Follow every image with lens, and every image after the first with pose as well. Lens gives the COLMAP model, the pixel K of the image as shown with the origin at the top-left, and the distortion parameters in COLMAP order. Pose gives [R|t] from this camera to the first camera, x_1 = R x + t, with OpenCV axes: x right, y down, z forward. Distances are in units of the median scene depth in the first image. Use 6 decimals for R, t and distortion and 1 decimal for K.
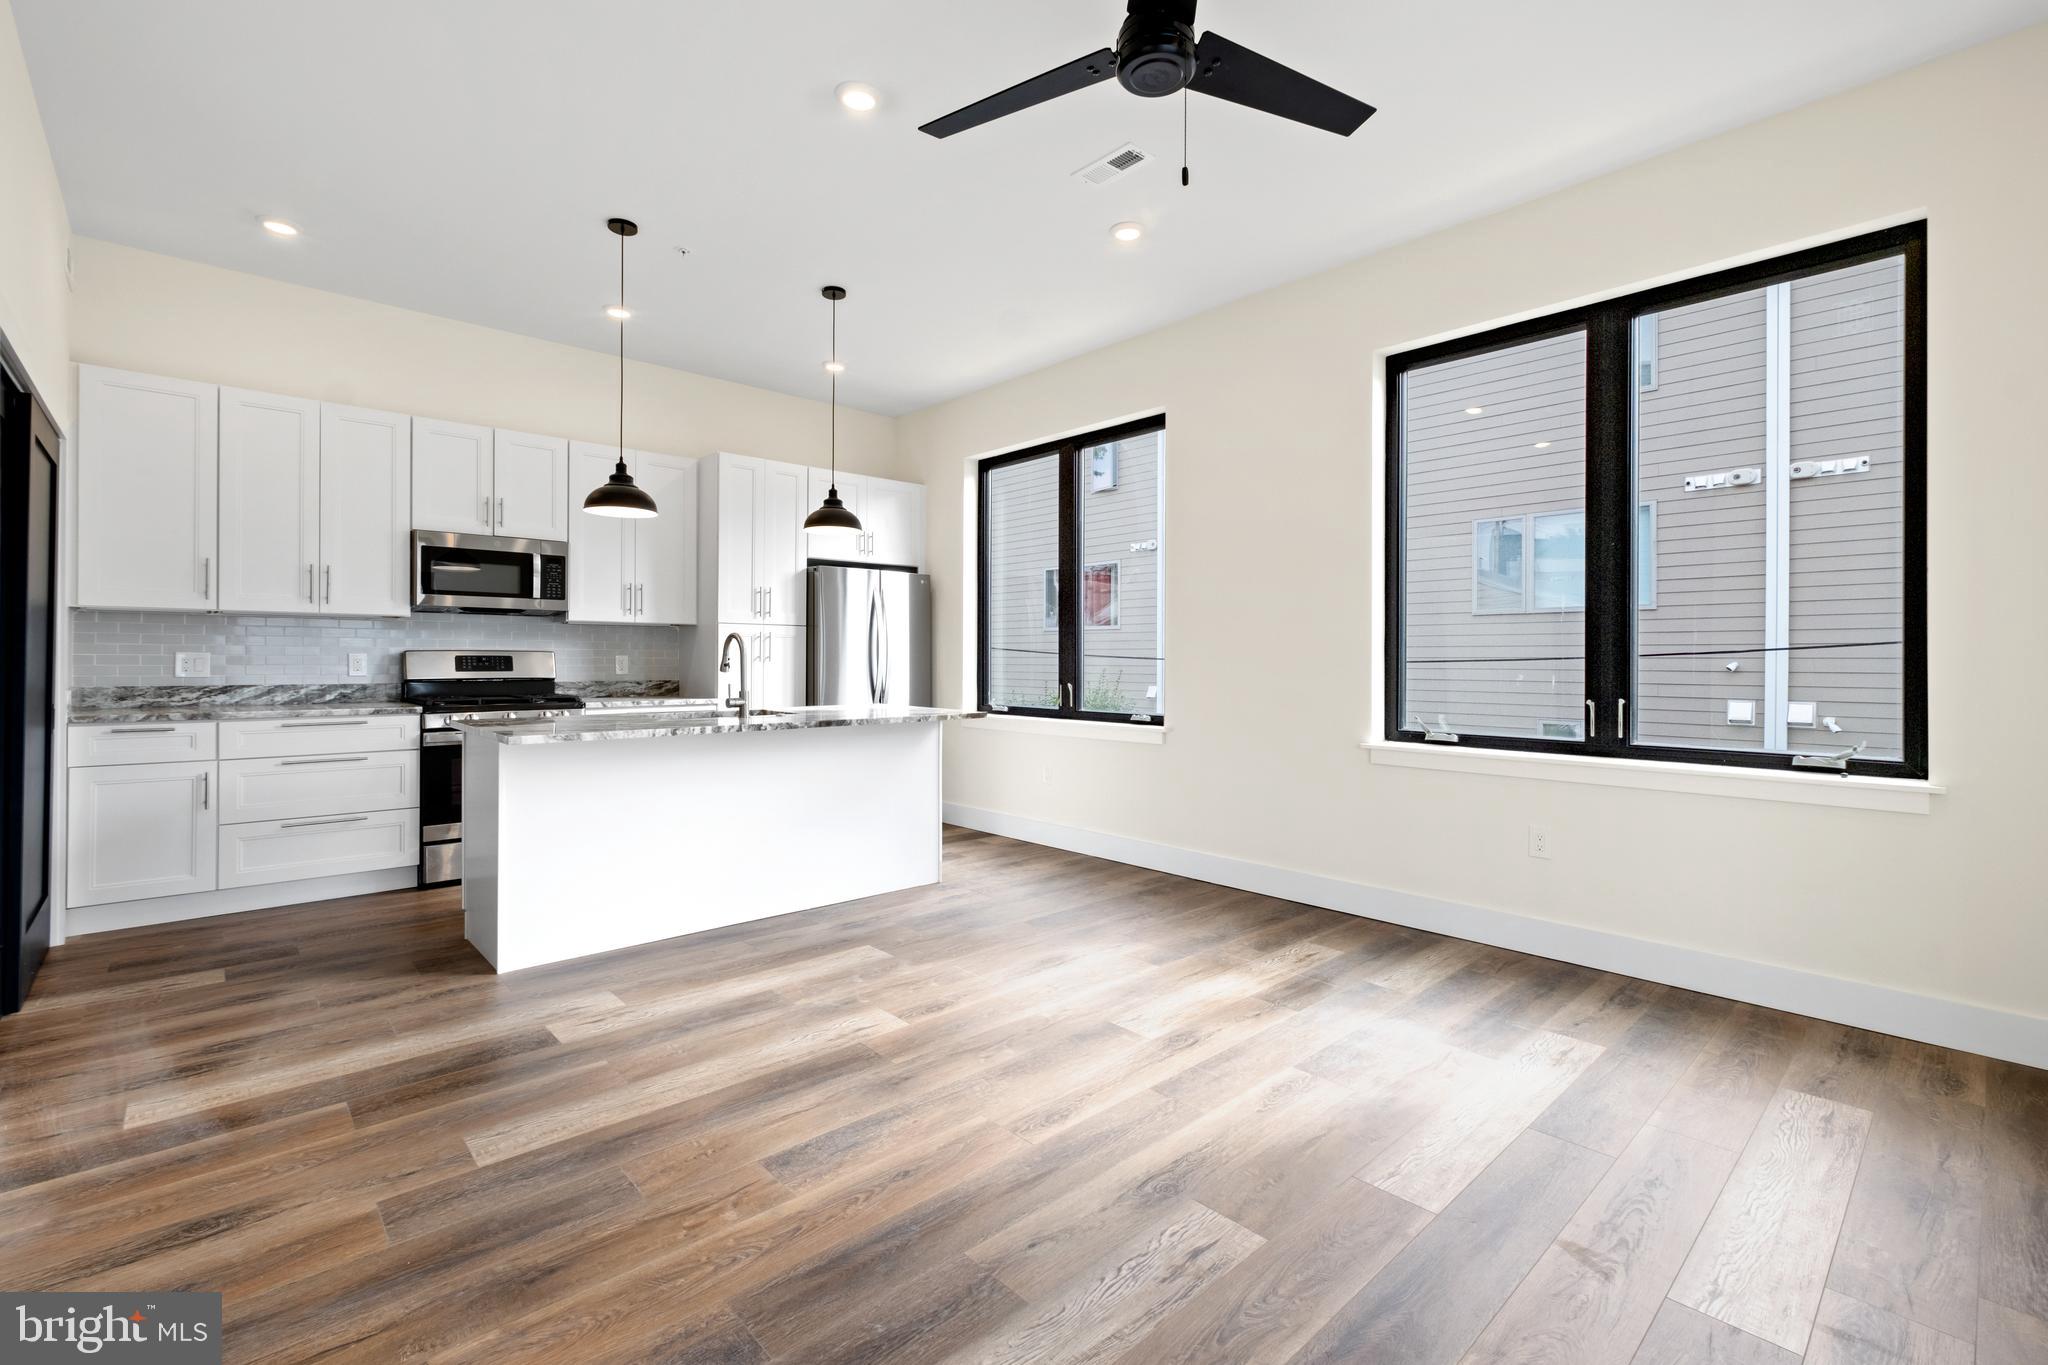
lens RADIAL K [[902.5, 0, 1030.1], [0, 902.5, 659.2], [0, 0, 1]] dist [-0.003092, -0.000316]
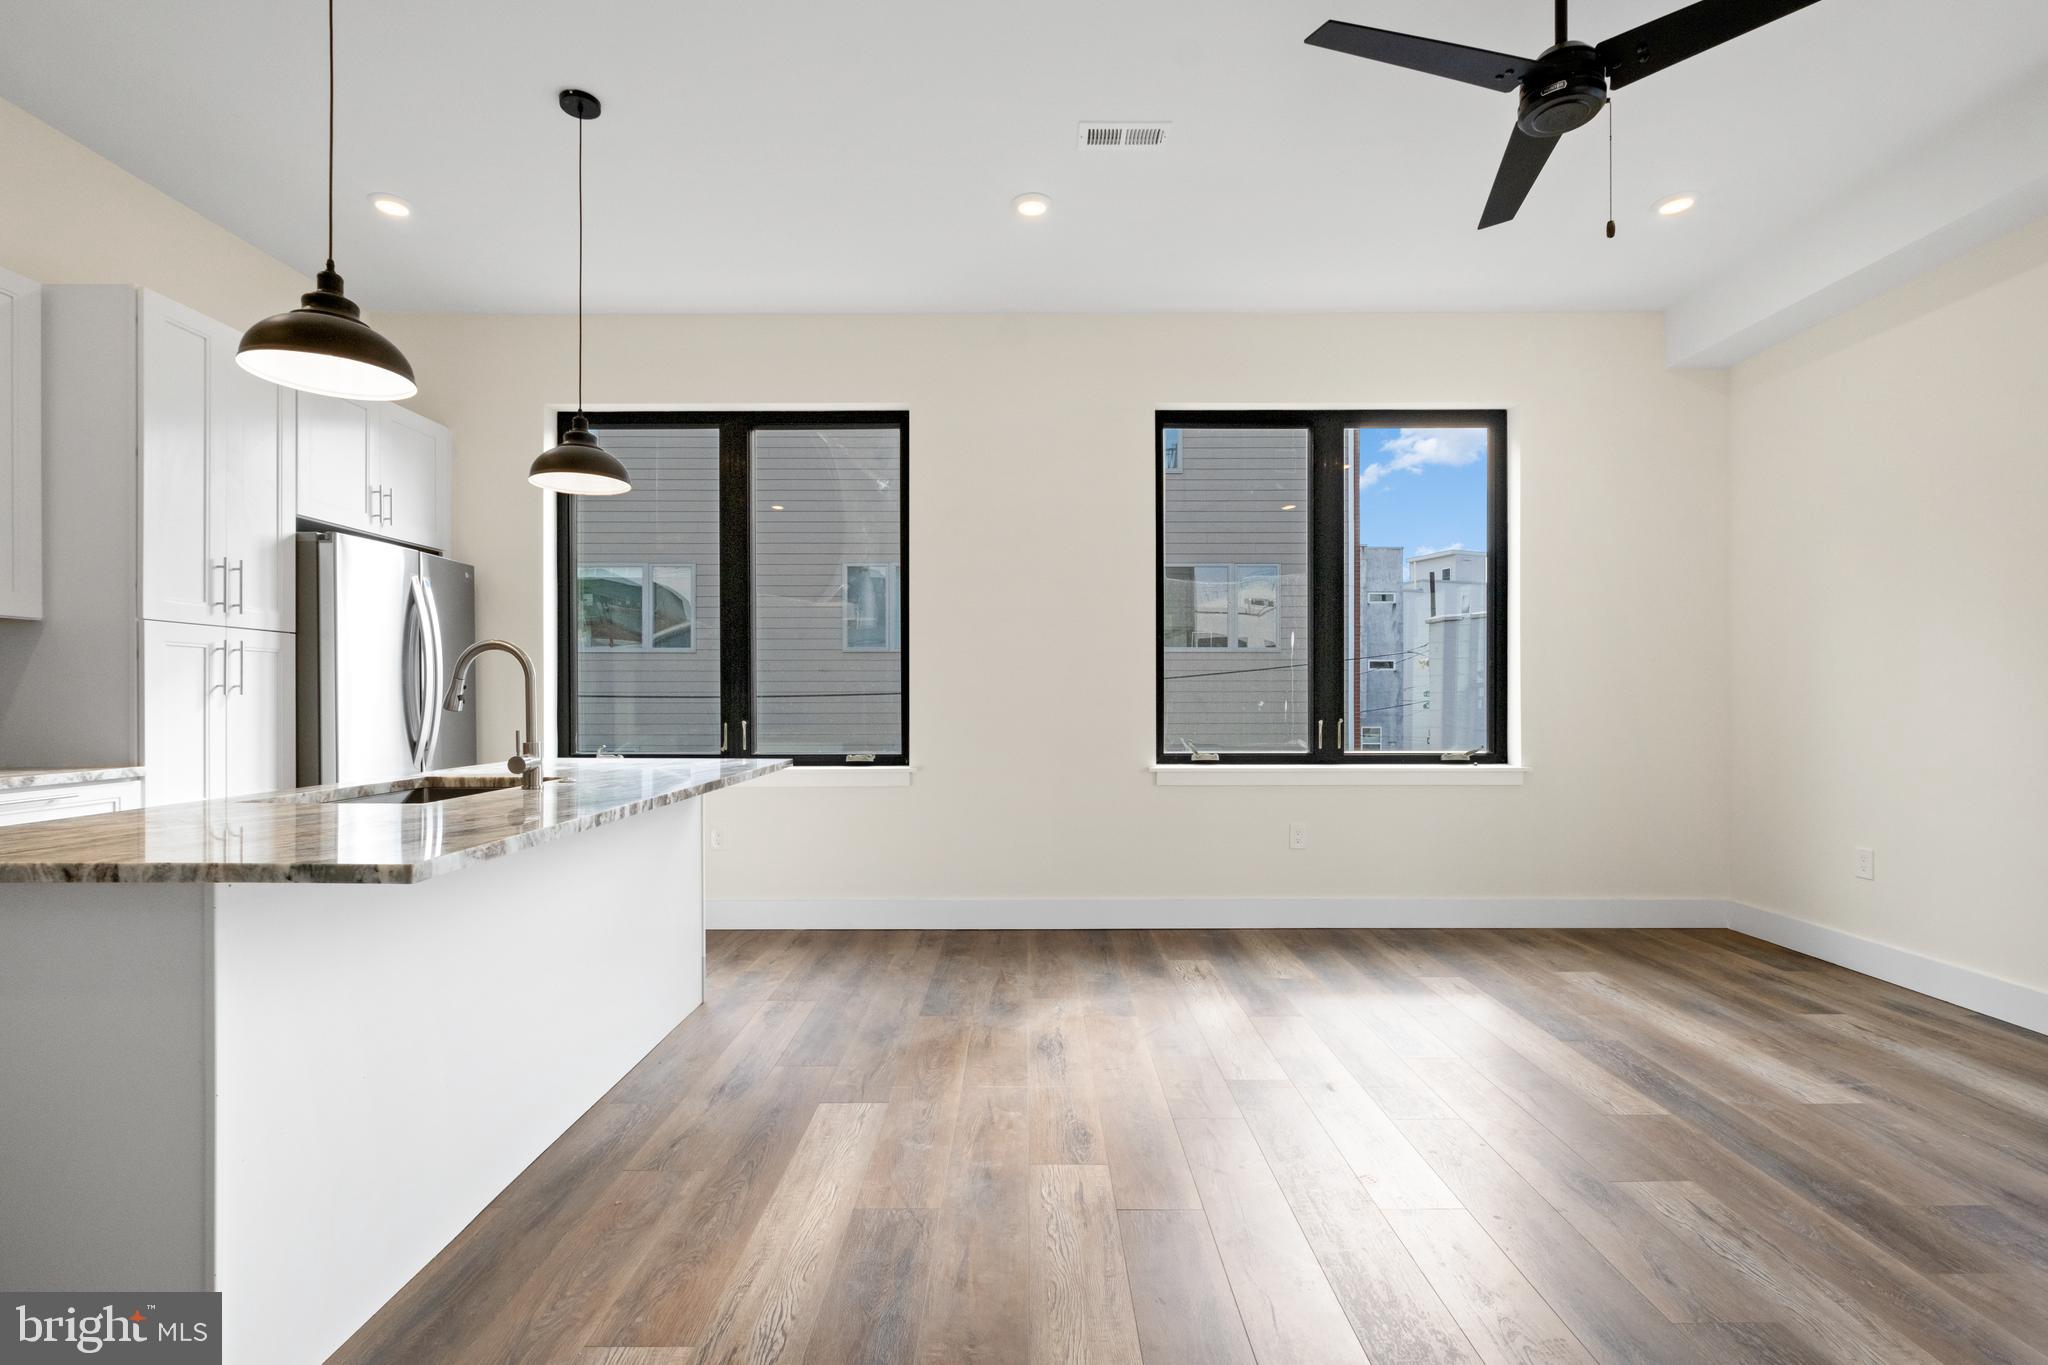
lens RADIAL K [[908.7, 0, 1030.2], [0, 908.7, 699.7], [0, 0, 1]] dist [-0.003182, 0.000156]
pose [[0.674729, -0.006863, 0.738034, -0.511473], [0.003679, 0.999976, 0.005936, 0.005939], [-0.738056, -0.001290, 0.674738, 0.367837]]
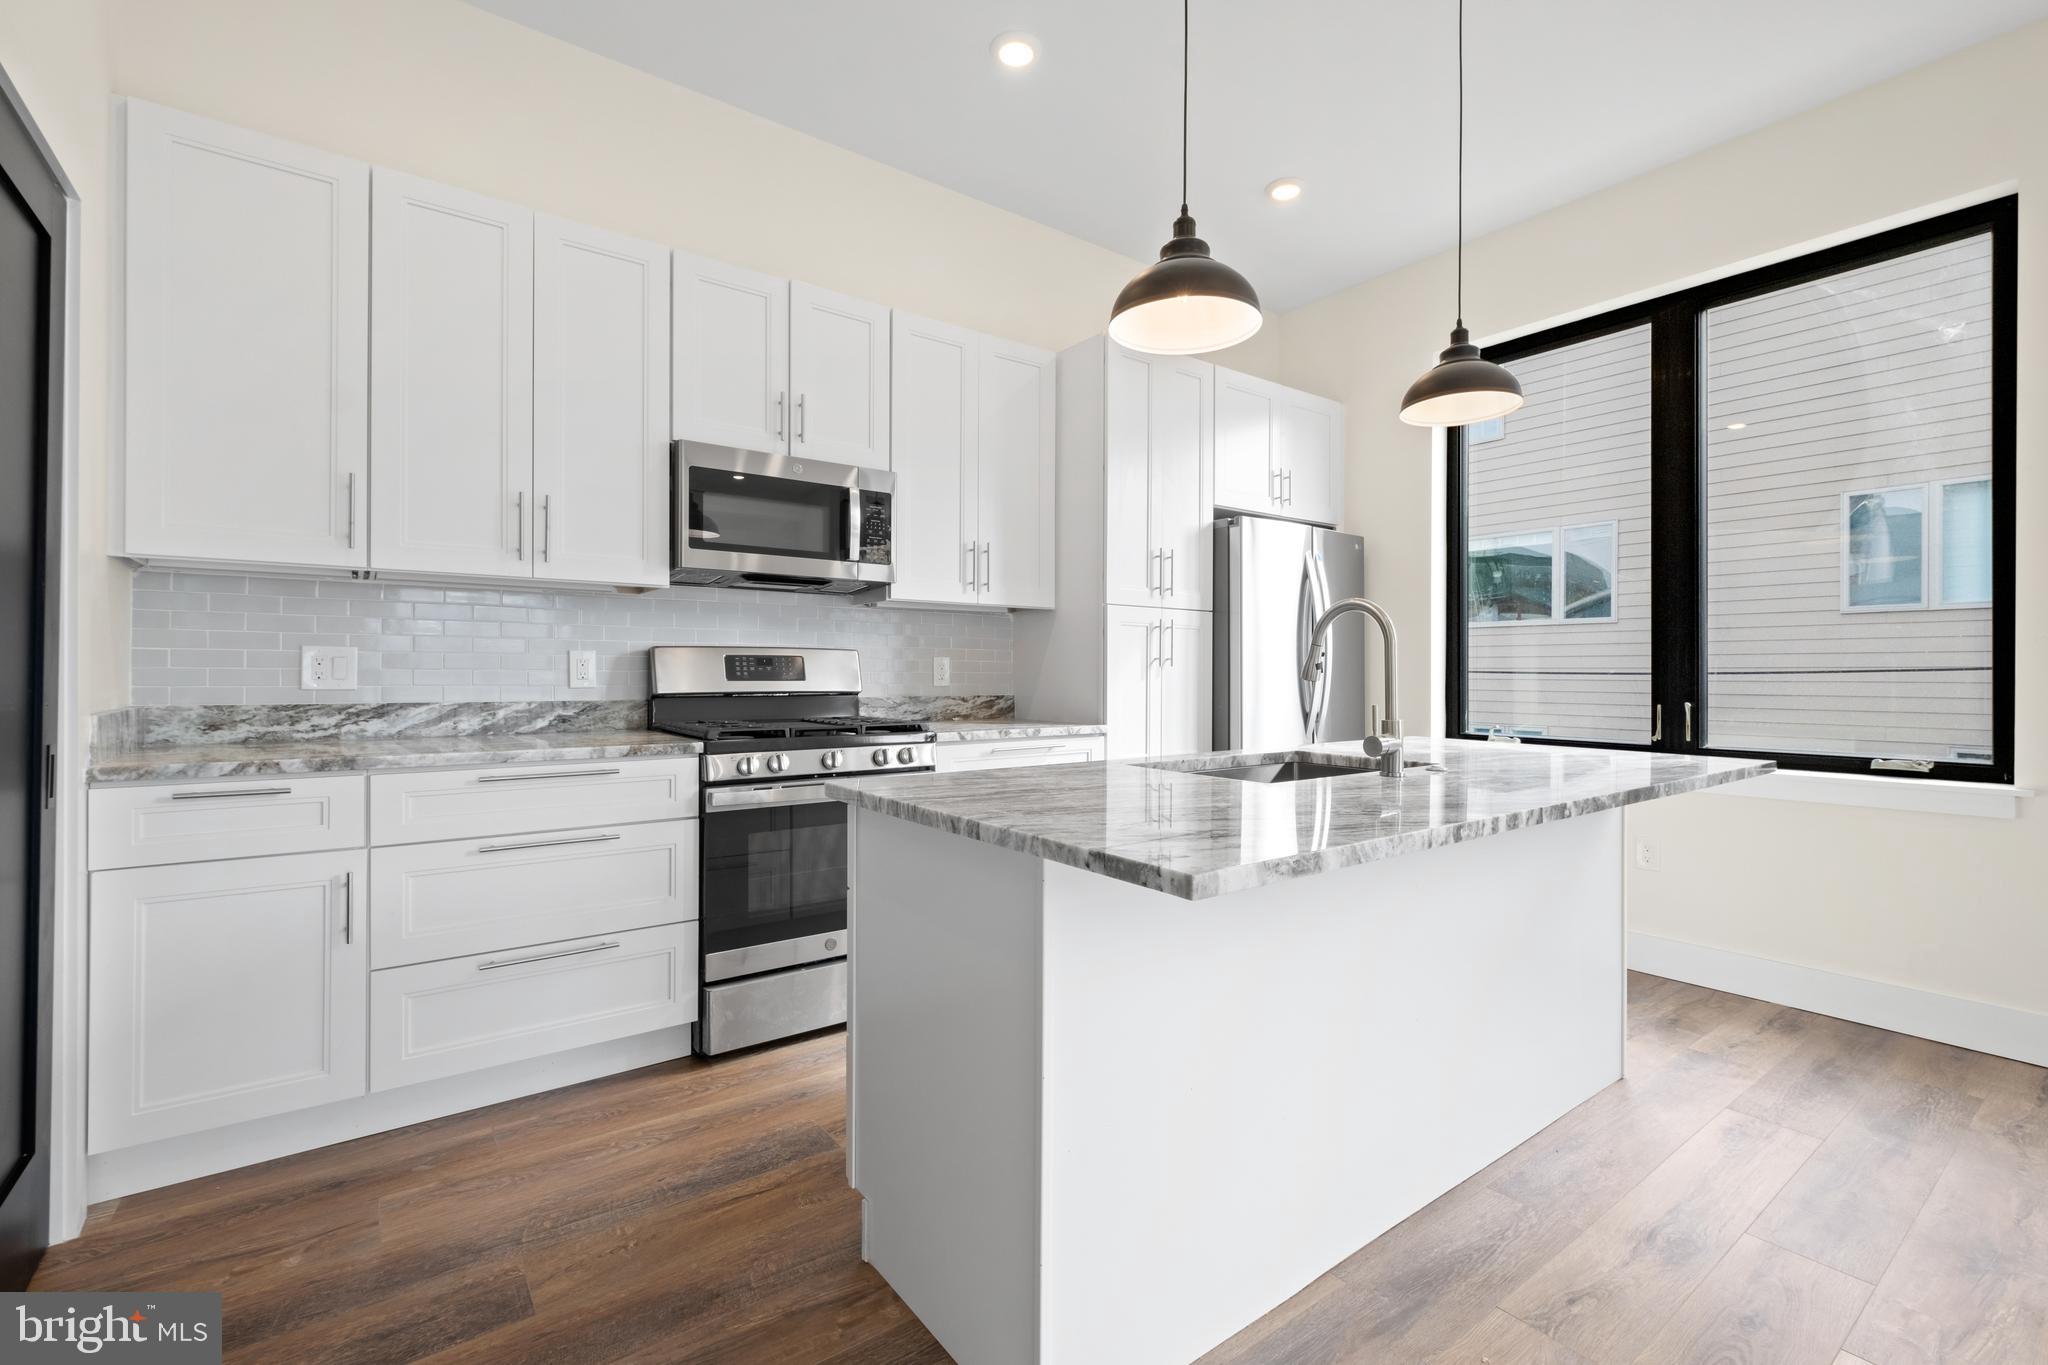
lens RADIAL K [[897.7, 0, 1030.1], [0, 897.7, 672.9], [0, 0, 1]] dist [-0.002156, -0.000370]
pose [[0.994713, -0.000465, -0.102691, -0.443392], [0.000397, 1.000000, -0.000689, 0.010476], [0.102691, 0.000645, 0.994713, 0.495226]]
